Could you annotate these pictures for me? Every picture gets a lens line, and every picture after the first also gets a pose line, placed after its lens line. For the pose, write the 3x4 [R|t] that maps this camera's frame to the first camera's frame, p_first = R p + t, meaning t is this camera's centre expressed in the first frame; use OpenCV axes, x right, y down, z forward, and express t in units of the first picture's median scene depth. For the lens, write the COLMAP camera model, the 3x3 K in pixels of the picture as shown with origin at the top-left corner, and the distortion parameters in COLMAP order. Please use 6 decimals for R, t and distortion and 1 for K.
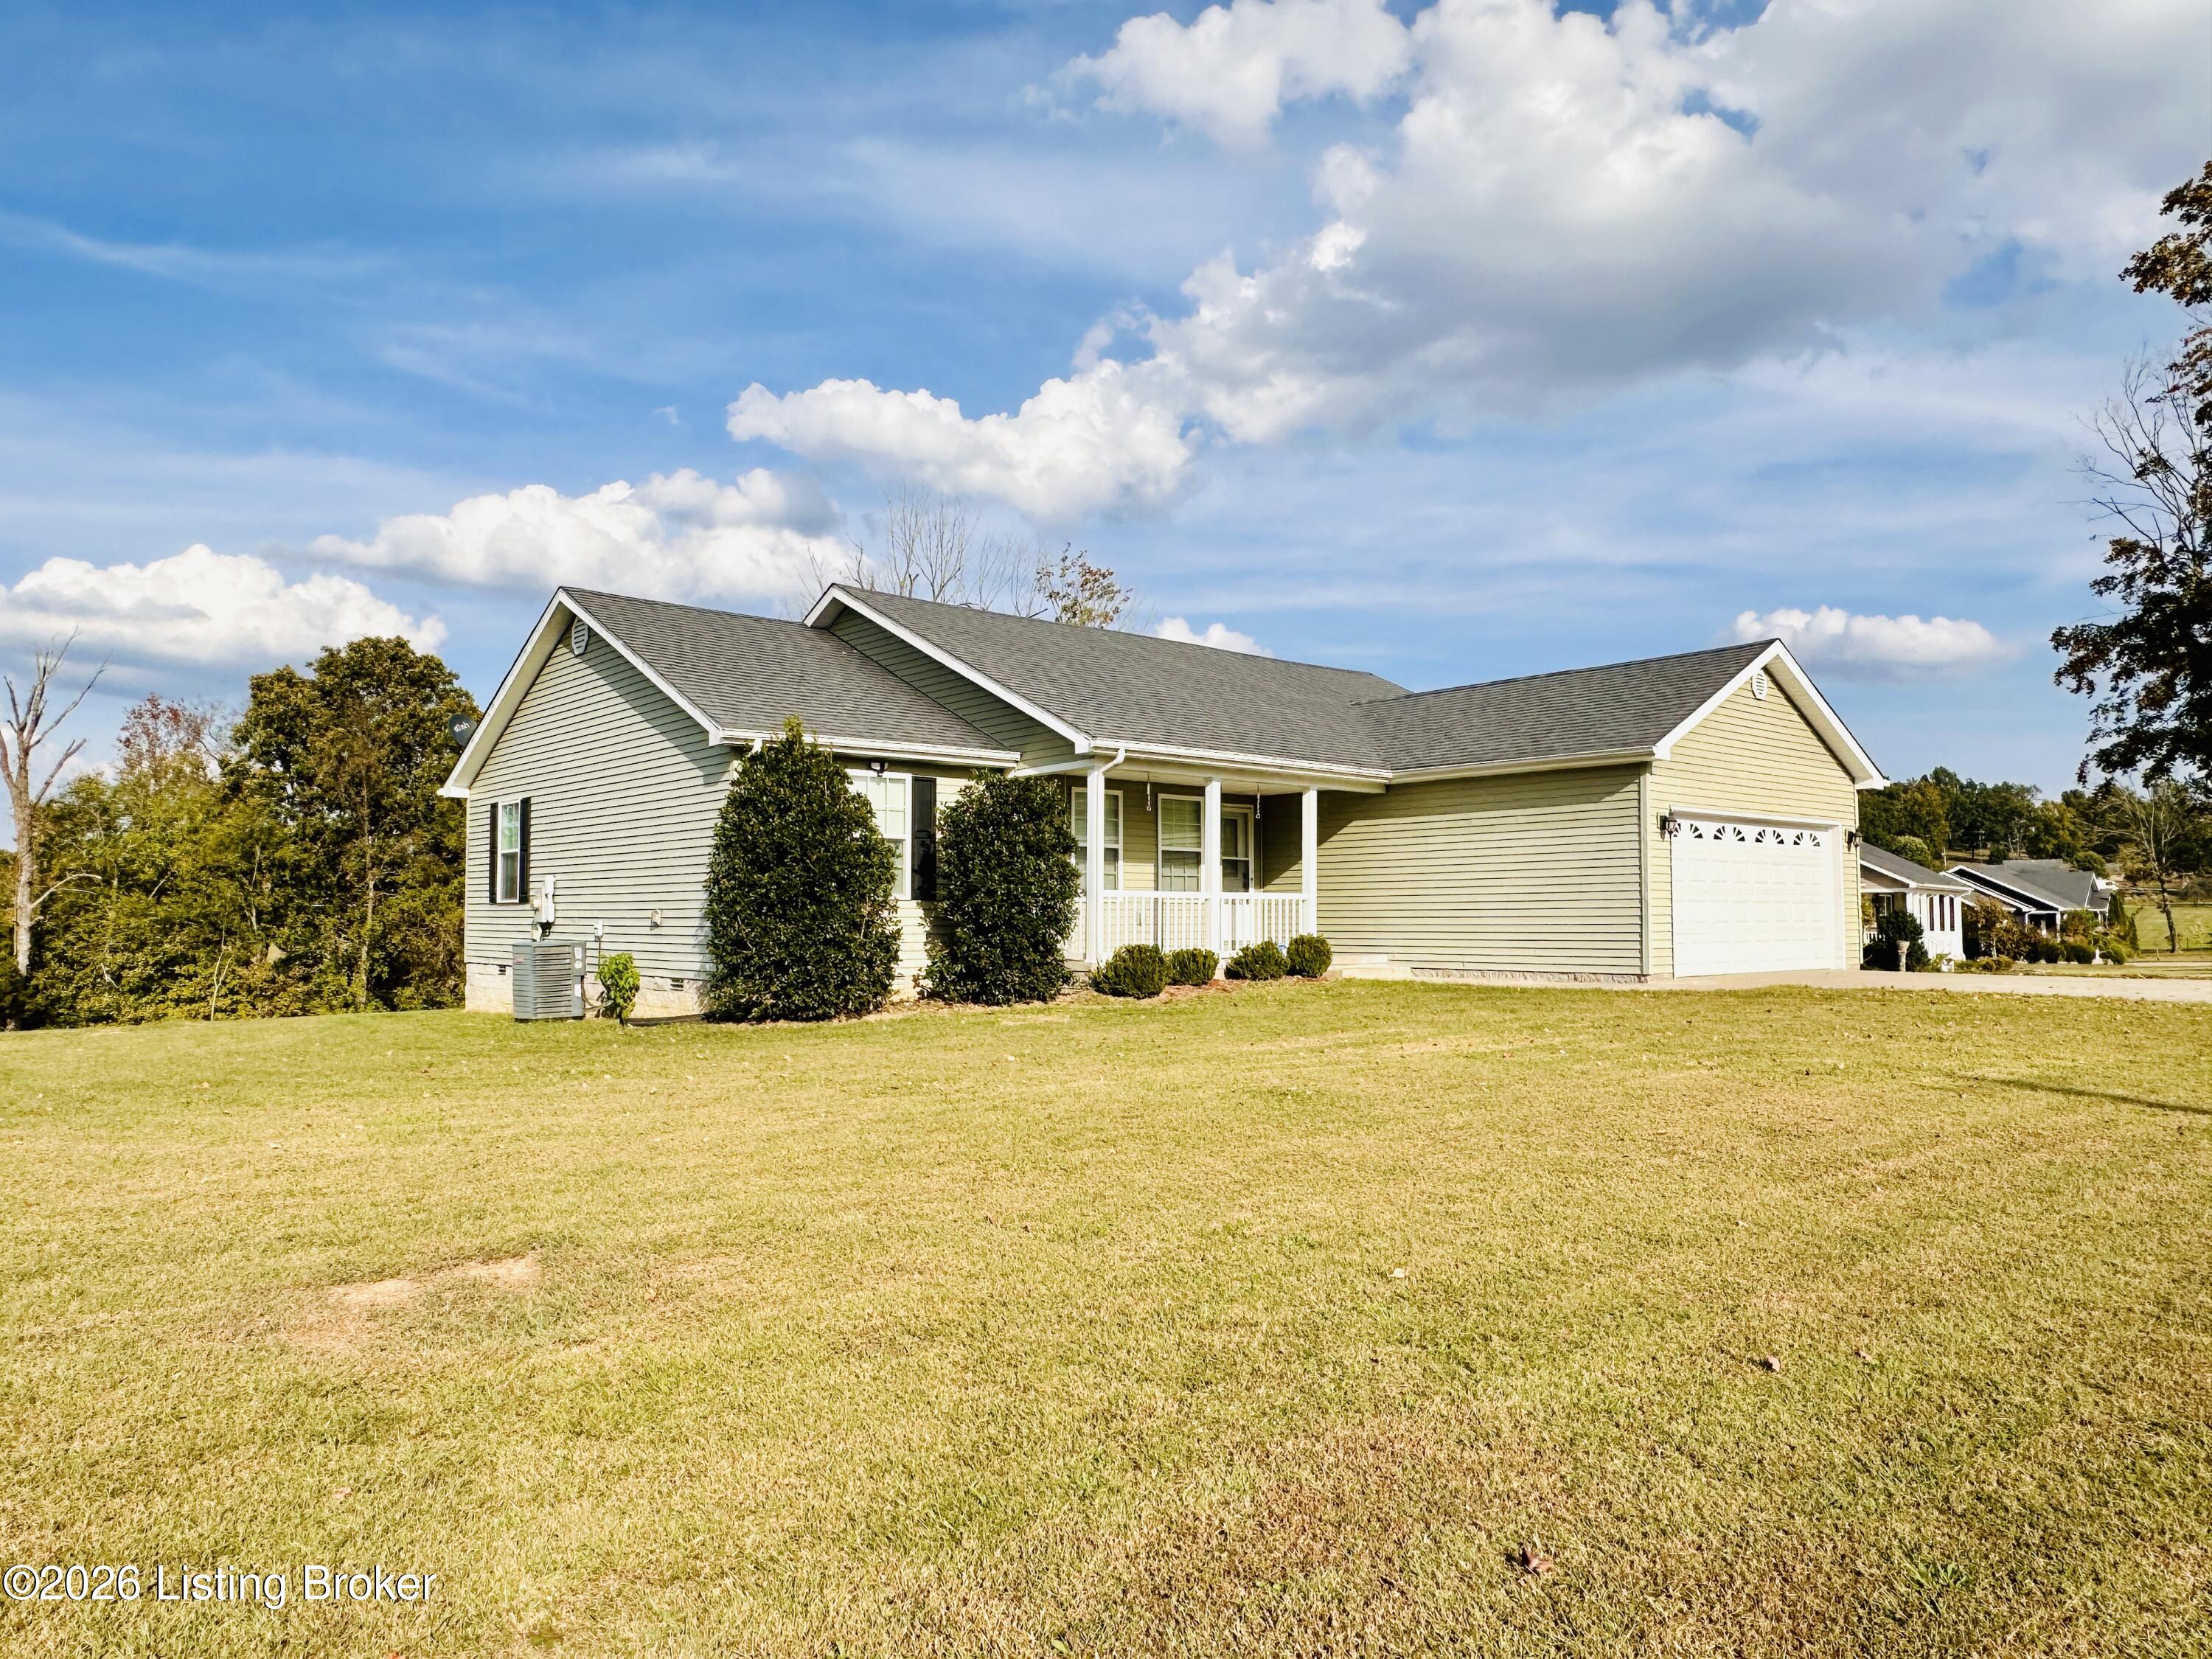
lens RADIAL K [[1435.1, 0, 1080.8], [0, 1435.1, 789.4], [0, 0, 1]] dist [-0.002464, -0.001532]
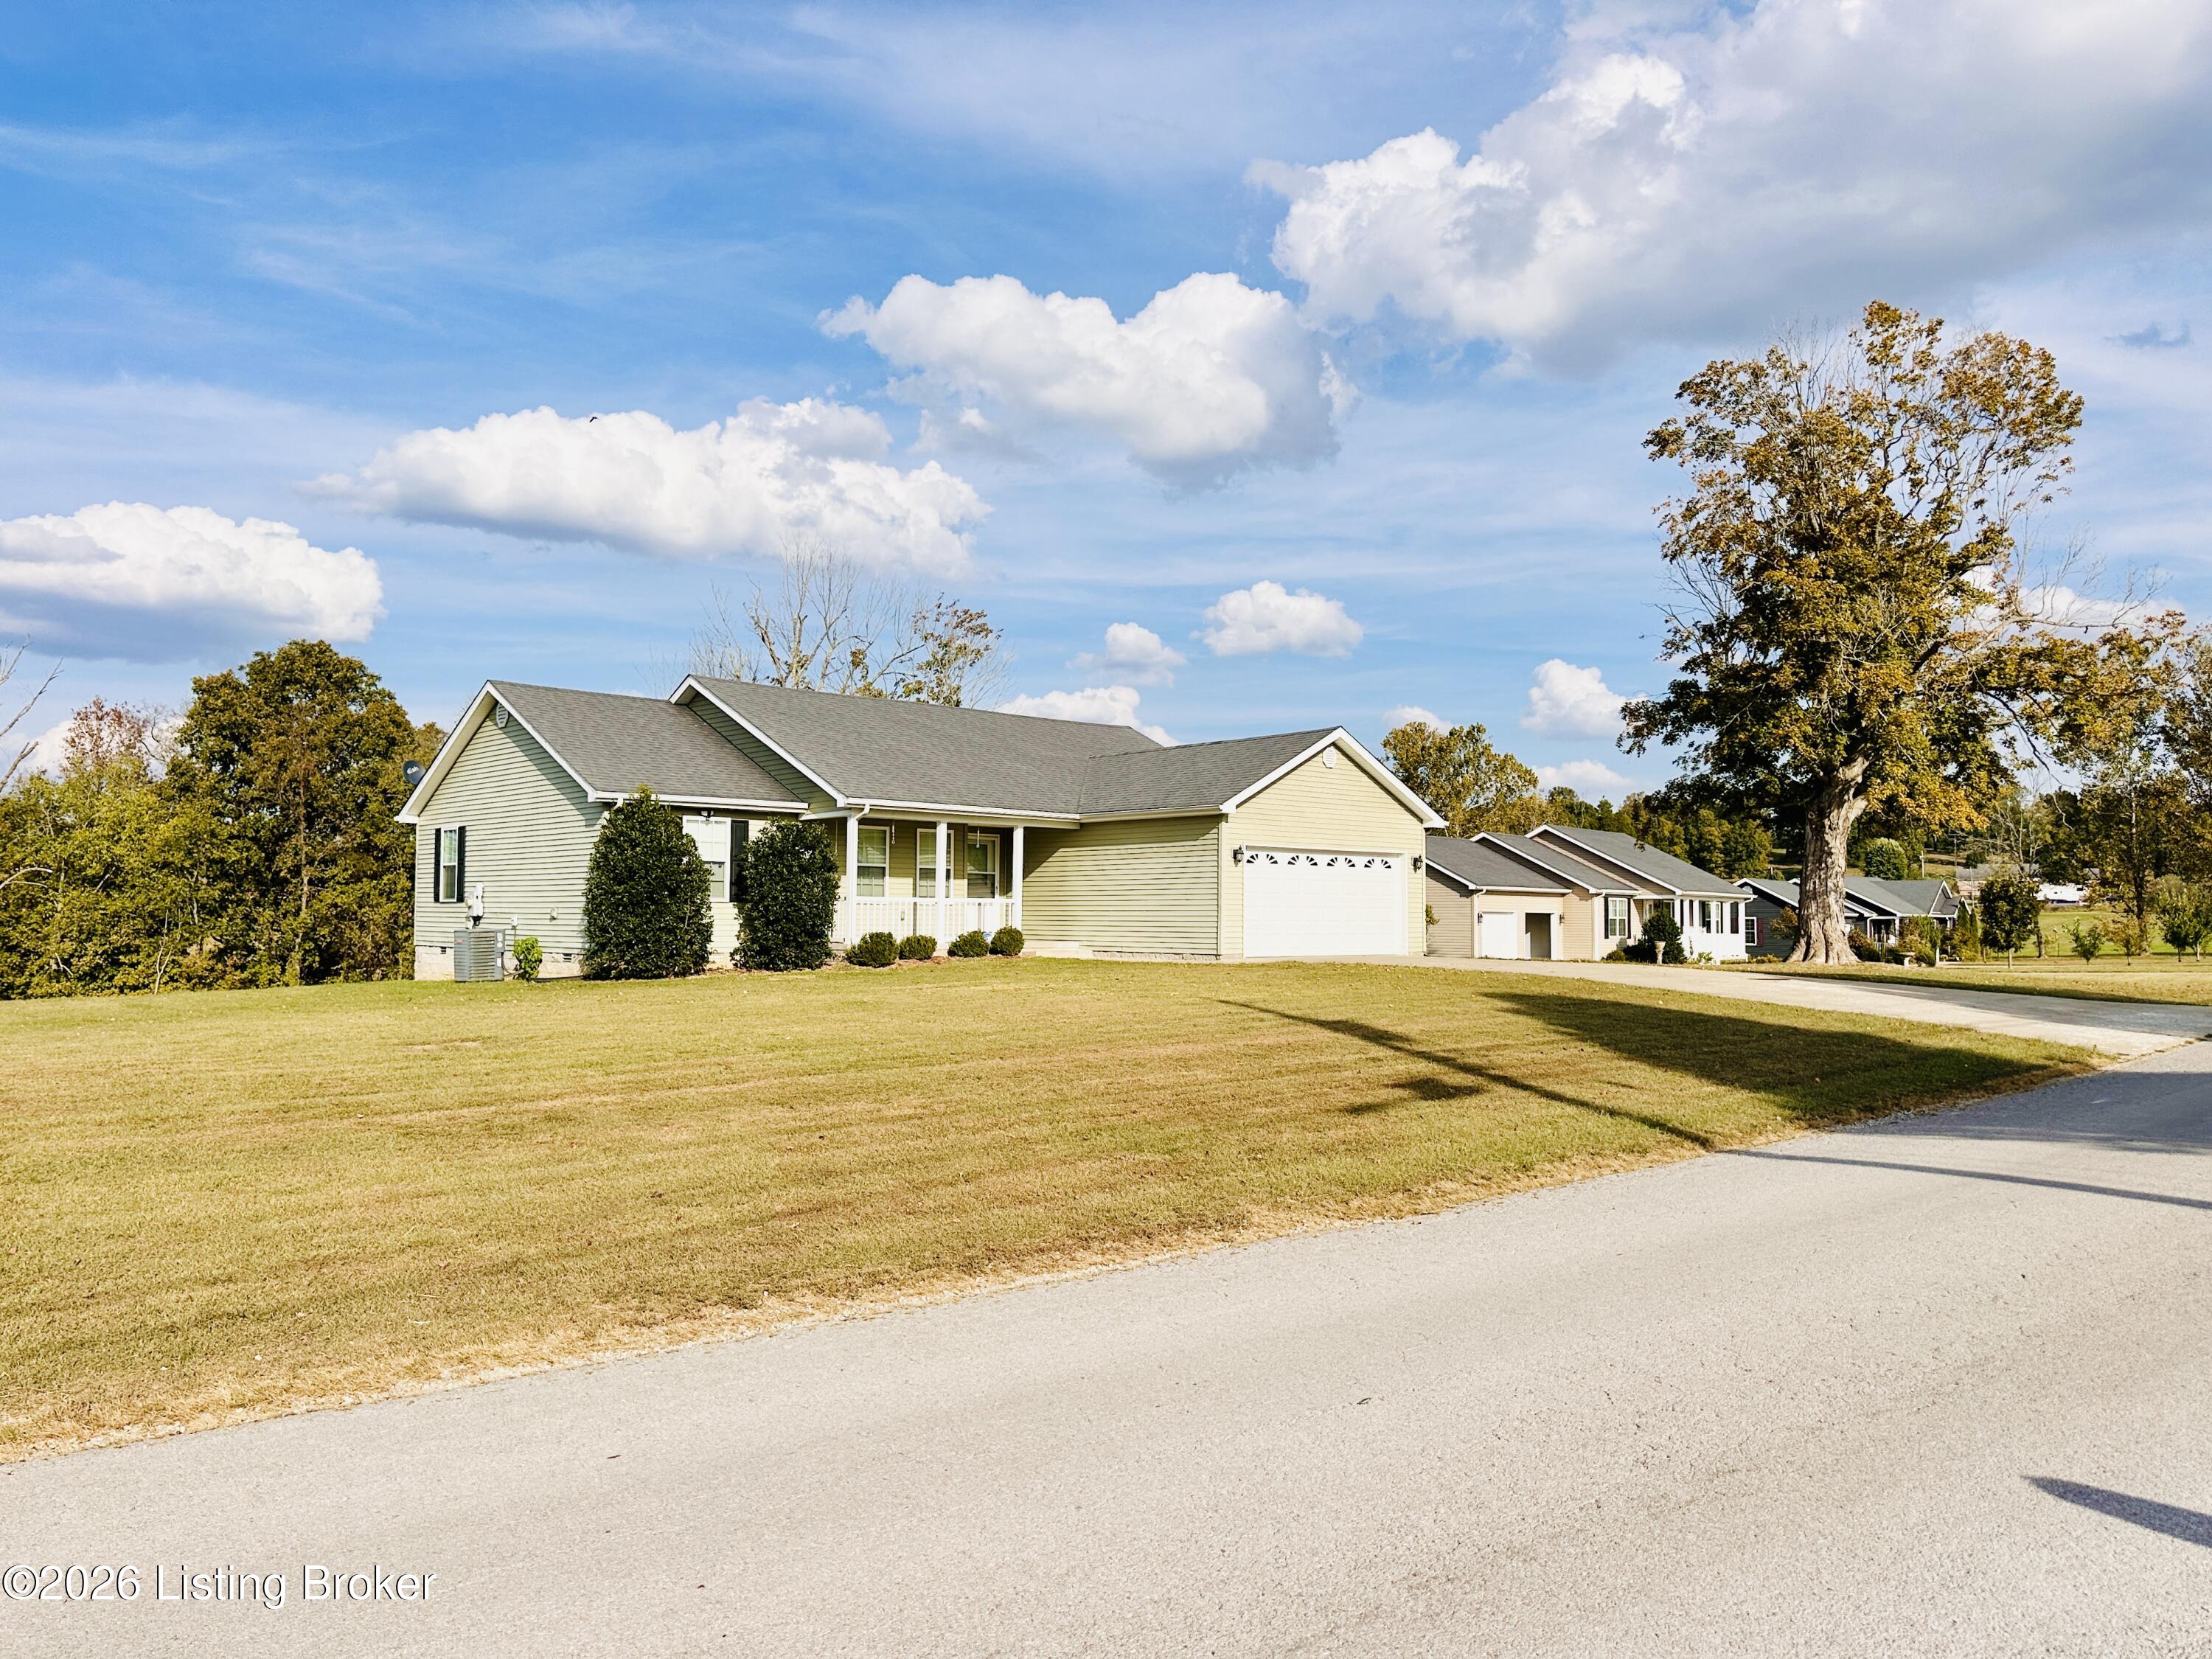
lens RADIAL K [[1599.1, 0, 1096.5], [0, 1599.1, 883.0], [0, 0, 1]] dist [0.008117, -0.026537]
pose [[0.999598, 0.007531, 0.027348, 0.193552], [-0.009370, 0.997659, 0.067741, -0.052504], [-0.026774, -0.067970, 0.997328, -0.592126]]
